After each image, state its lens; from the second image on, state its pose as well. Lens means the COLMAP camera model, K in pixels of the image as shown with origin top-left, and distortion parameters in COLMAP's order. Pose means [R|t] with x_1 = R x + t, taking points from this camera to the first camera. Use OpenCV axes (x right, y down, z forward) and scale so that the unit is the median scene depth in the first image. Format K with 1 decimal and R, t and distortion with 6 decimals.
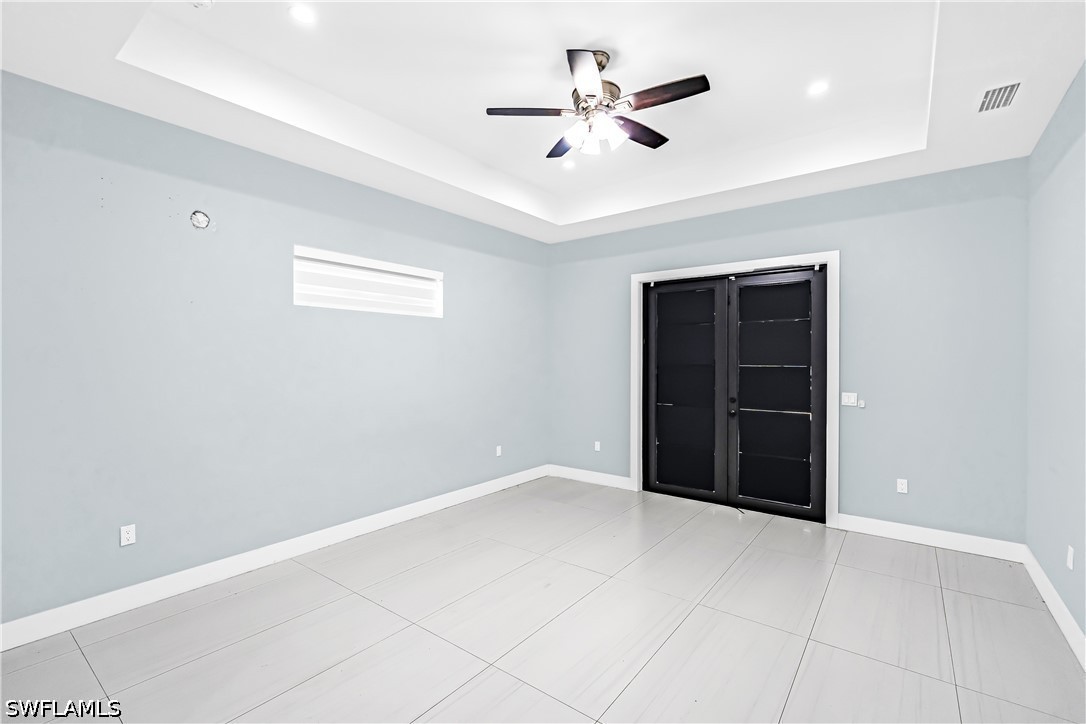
lens RADIAL K [[492.5, 0, 549.4], [0, 492.5, 361.0], [0, 0, 1]] dist [-0.005188, -0.002401]
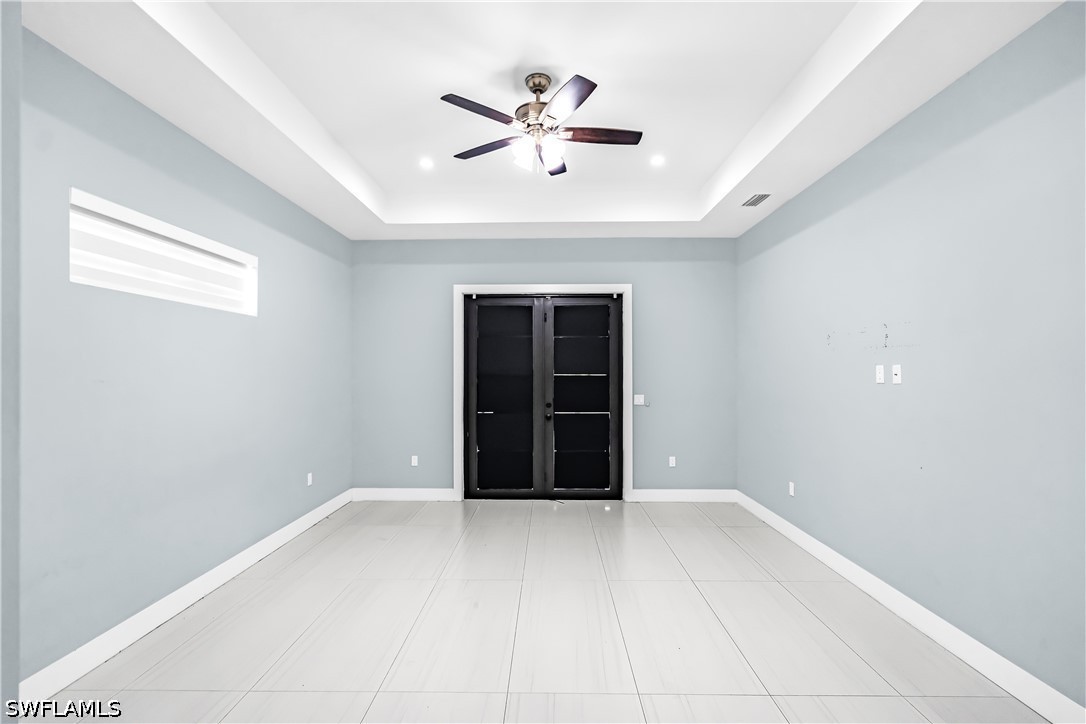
lens RADIAL K [[492.5, 0, 550.7], [0, 492.5, 365.5], [0, 0, 1]] dist [-0.005188, -0.002401]
pose [[0.789355, 0.004755, 0.613919, -0.324010], [0.001839, 0.999947, -0.010109, -0.000556], [-0.613934, 0.009109, 0.789305, 0.101781]]
